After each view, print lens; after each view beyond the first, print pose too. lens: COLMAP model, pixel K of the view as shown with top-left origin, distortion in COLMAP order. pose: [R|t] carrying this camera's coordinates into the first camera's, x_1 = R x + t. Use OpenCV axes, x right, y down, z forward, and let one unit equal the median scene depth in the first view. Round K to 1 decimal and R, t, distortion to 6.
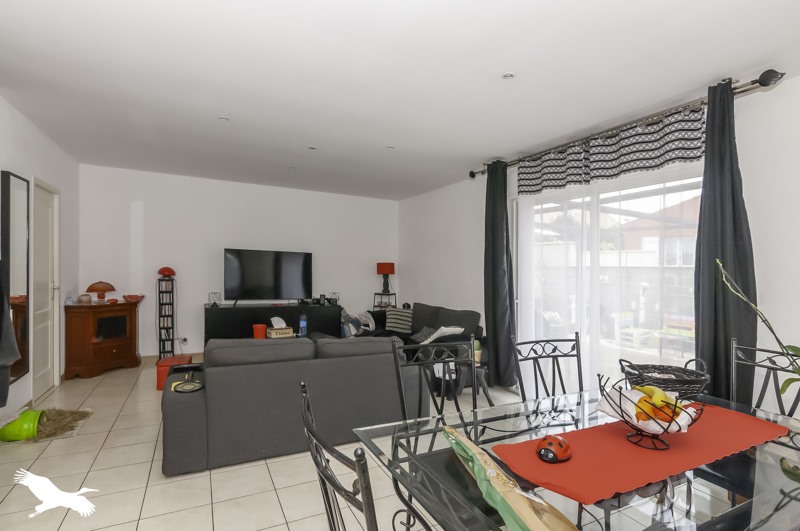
lens RADIAL K [[373.5, 0, 400.0], [0, 373.5, 265.5], [0, 0, 1]] dist [0.000525, 0.000127]
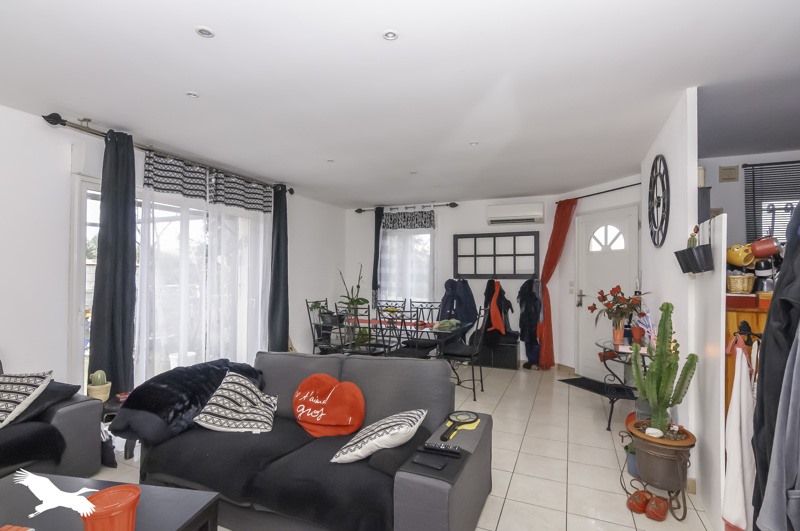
lens RADIAL K [[373.5, 0, 400.0], [0, 373.5, 265.5], [0, 0, 1]] dist [0.000525, 0.000127]
pose [[-0.658990, -0.008209, 0.752107, -0.864065], [-0.003156, 0.999962, 0.008150, -0.011827], [-0.752145, 0.002997, -0.658991, 1.302418]]
